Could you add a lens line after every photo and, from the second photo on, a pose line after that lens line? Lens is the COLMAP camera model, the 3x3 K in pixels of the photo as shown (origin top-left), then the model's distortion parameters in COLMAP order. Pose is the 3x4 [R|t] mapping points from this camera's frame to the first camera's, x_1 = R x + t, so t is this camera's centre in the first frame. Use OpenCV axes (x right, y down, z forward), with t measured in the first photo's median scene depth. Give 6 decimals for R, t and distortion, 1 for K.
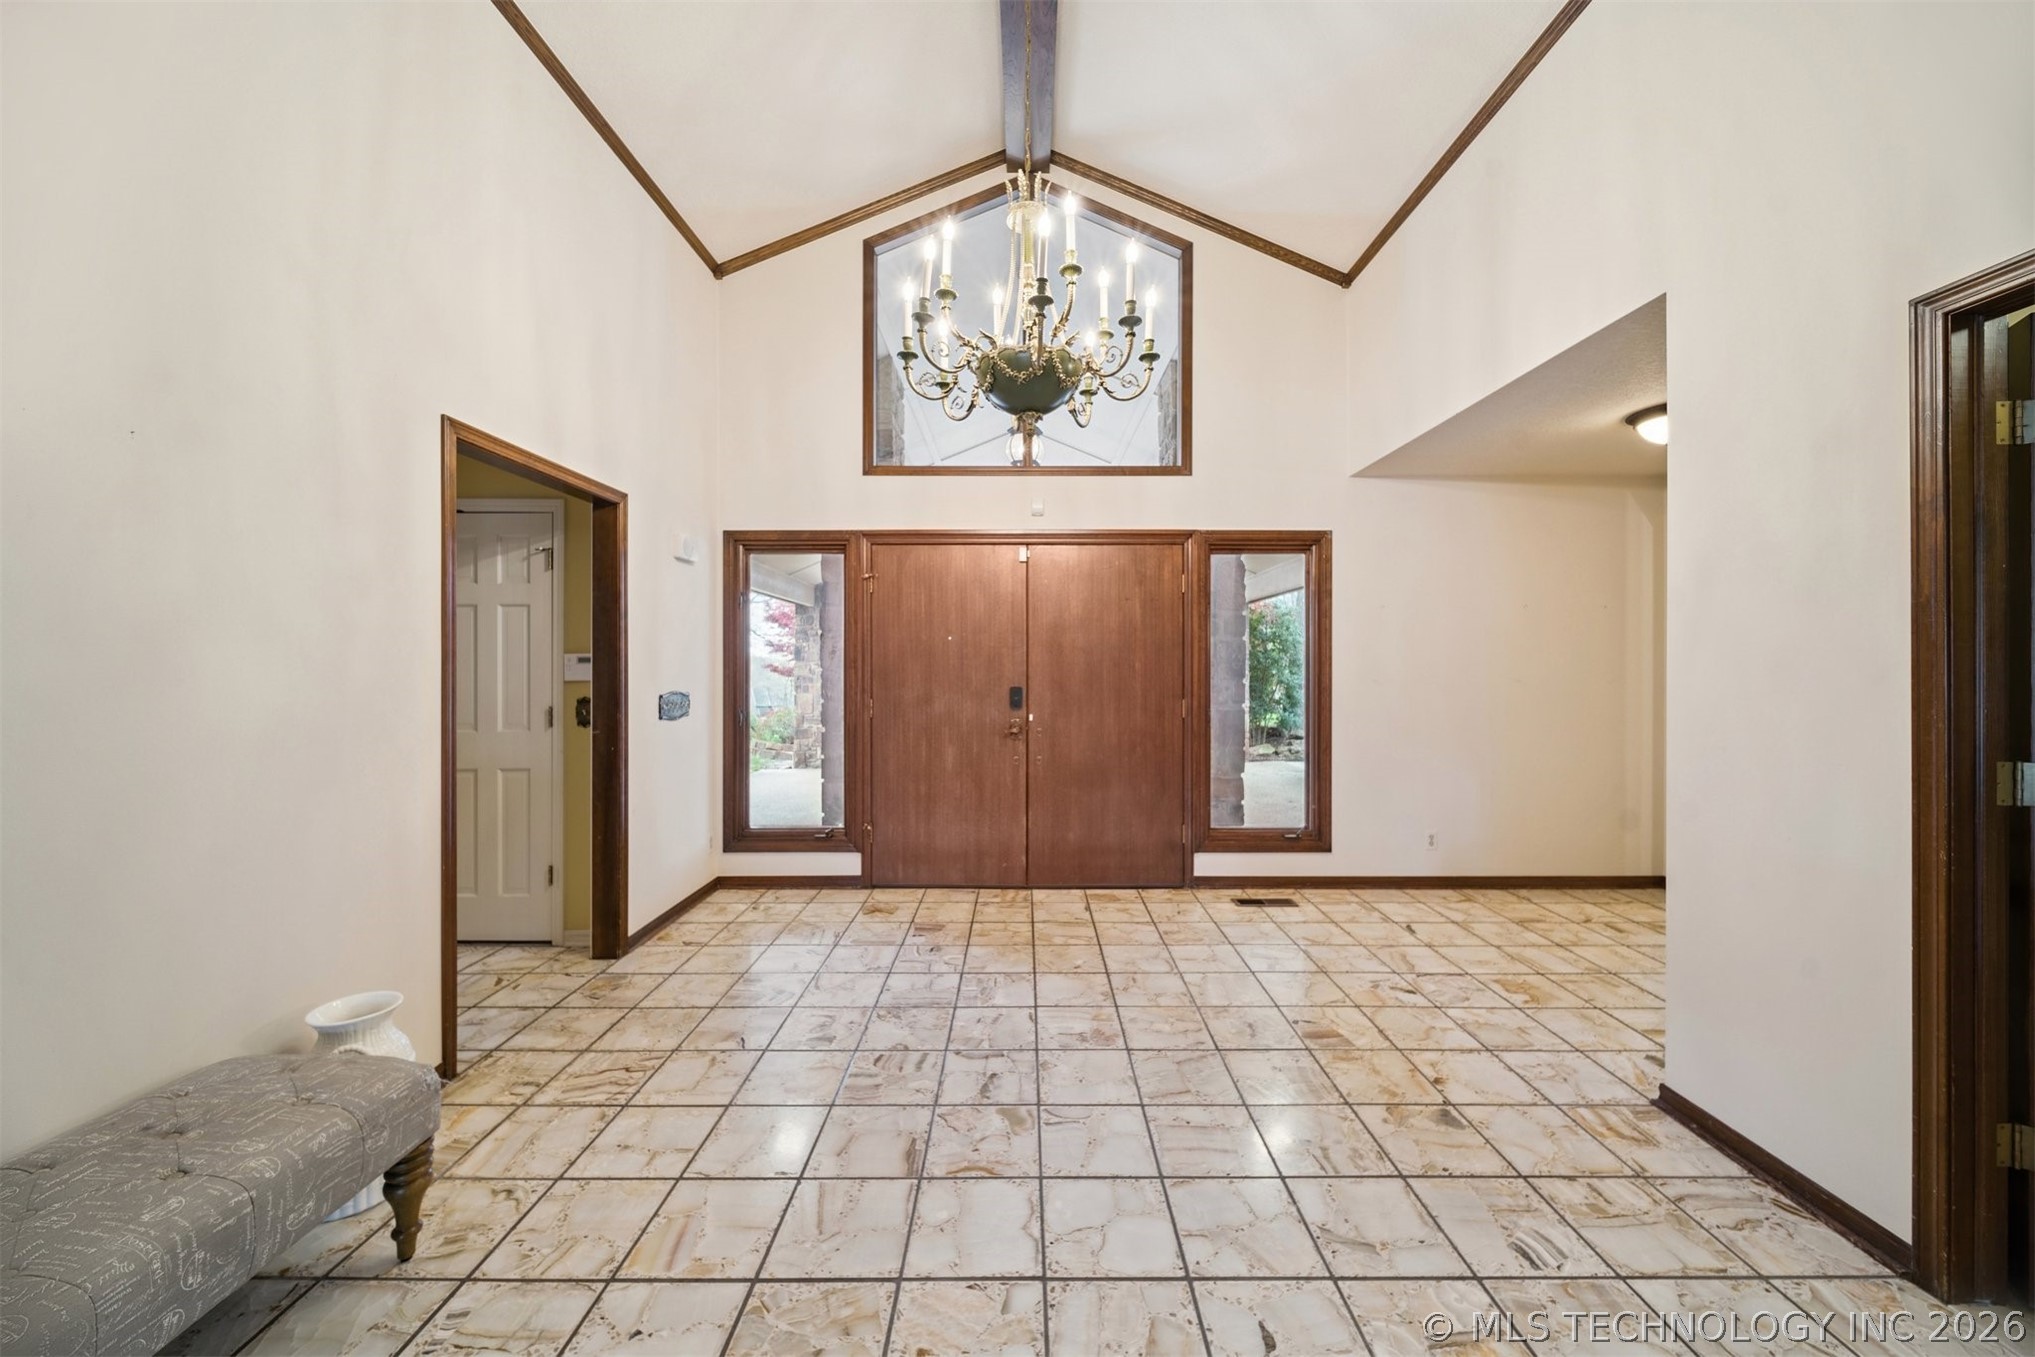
lens RADIAL K [[721.9, 0, 1024.7], [0, 721.9, 672.3], [0, 0, 1]] dist [0.001737, -0.001658]
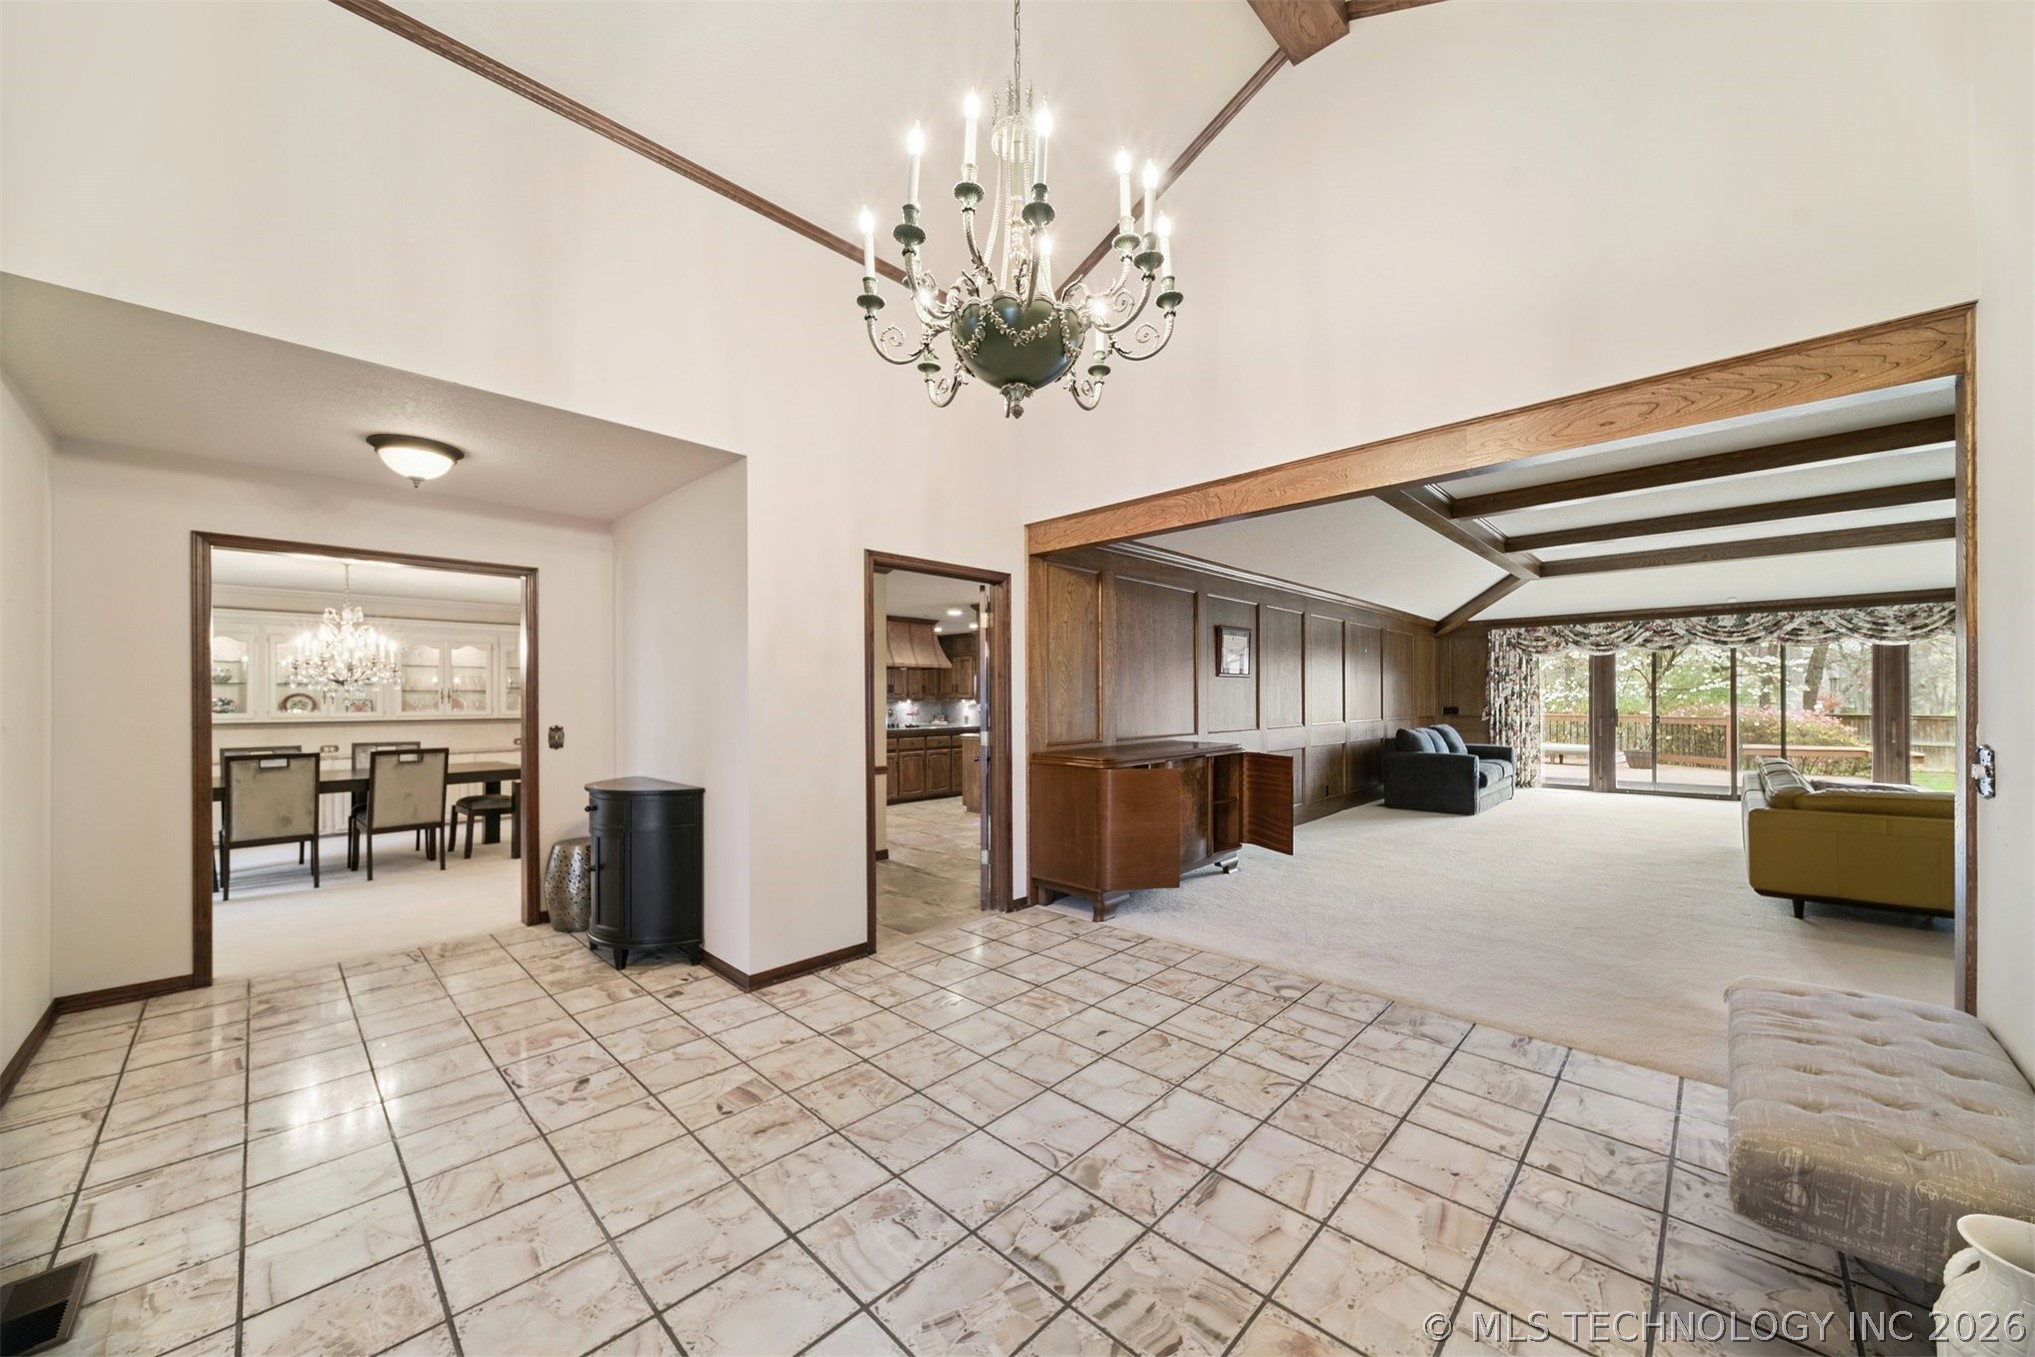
lens RADIAL K [[721.9, 0, 1009.6], [0, 721.9, 694.6], [0, 0, 1]] dist [0.001737, -0.001658]
pose [[-0.703891, 0.007552, 0.710268, -0.607386], [0.008888, 0.999959, -0.001825, -0.021820], [-0.710253, 0.005029, -0.703929, 1.694825]]
